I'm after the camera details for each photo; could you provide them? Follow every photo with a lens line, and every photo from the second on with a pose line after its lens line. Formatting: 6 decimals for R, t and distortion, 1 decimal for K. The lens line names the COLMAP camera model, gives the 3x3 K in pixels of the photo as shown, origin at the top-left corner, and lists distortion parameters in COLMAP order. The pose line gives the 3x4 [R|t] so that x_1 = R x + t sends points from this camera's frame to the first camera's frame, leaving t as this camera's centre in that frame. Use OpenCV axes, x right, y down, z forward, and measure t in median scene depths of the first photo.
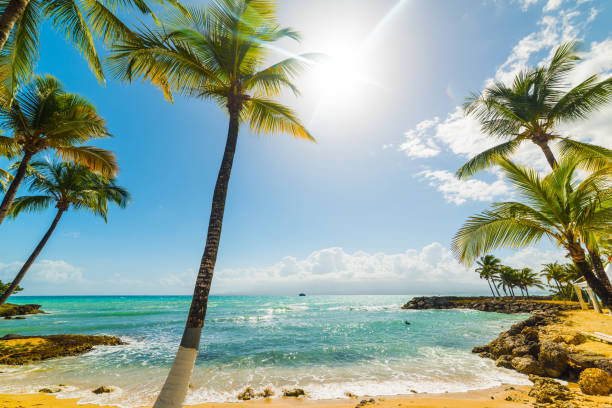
lens RADIAL K [[247.0, 0, 305.4], [0, 247.0, 204.4], [0, 0, 1]] dist [-0.020422, 0.008291]
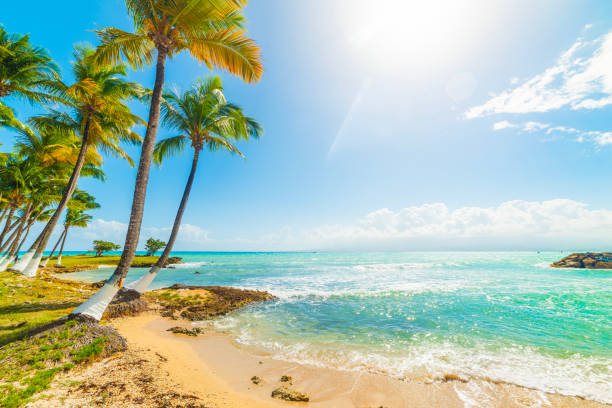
lens RADIAL K [[247.0, 0, 305.4], [0, 247.0, 204.4], [0, 0, 1]] dist [-0.020422, 0.008291]
pose [[0.951746, -0.053694, -0.302153, -0.393493], [0.102157, 0.983855, 0.146948, 0.124133], [0.289385, -0.170725, 0.941865, 0.270223]]
